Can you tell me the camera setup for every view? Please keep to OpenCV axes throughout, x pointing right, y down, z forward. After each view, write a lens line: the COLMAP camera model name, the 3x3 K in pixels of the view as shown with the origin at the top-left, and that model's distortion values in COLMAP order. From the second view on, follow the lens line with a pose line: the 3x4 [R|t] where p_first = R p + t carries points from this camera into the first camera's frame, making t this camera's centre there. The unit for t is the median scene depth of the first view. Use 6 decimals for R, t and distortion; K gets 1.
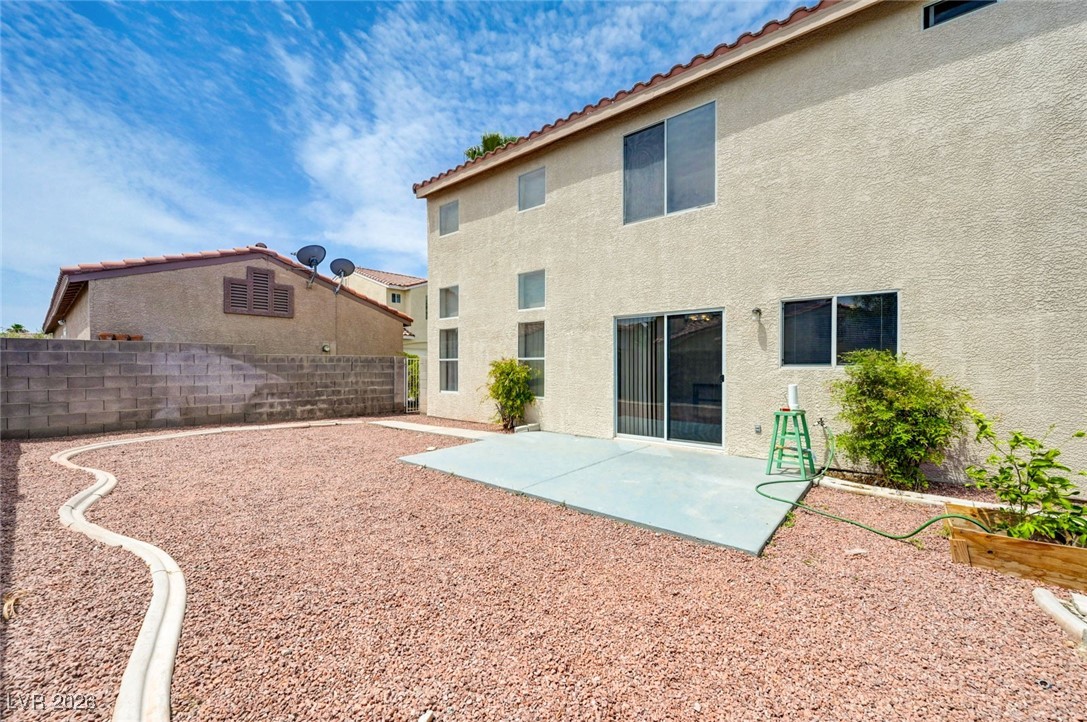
lens RADIAL K [[425.8, 0, 548.0], [0, 425.8, 365.3], [0, 0, 1]] dist [-0.008333, 0.000388]
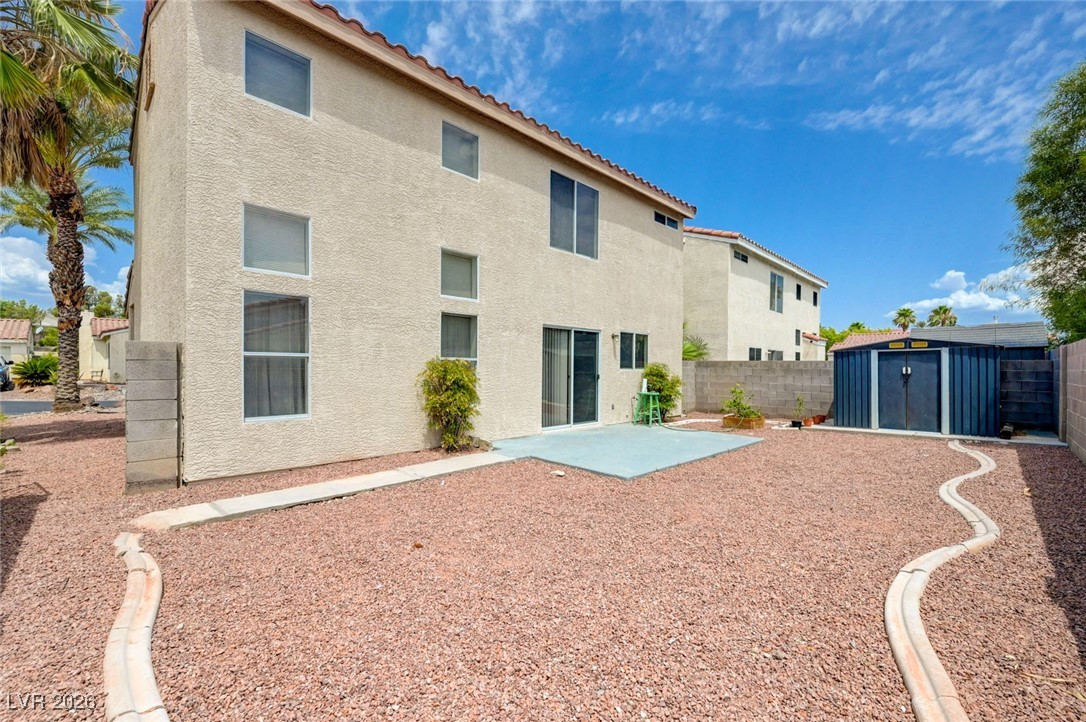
lens RADIAL K [[493.3, 0, 538.1], [0, 493.3, 365.8], [0, 0, 1]] dist [0.002735, -0.000085]
pose [[0.053058, 0.002563, 0.998588, -1.008859], [-0.011067, 0.999937, -0.001979, -0.001675], [-0.998530, -0.010946, 0.053083, 0.828709]]
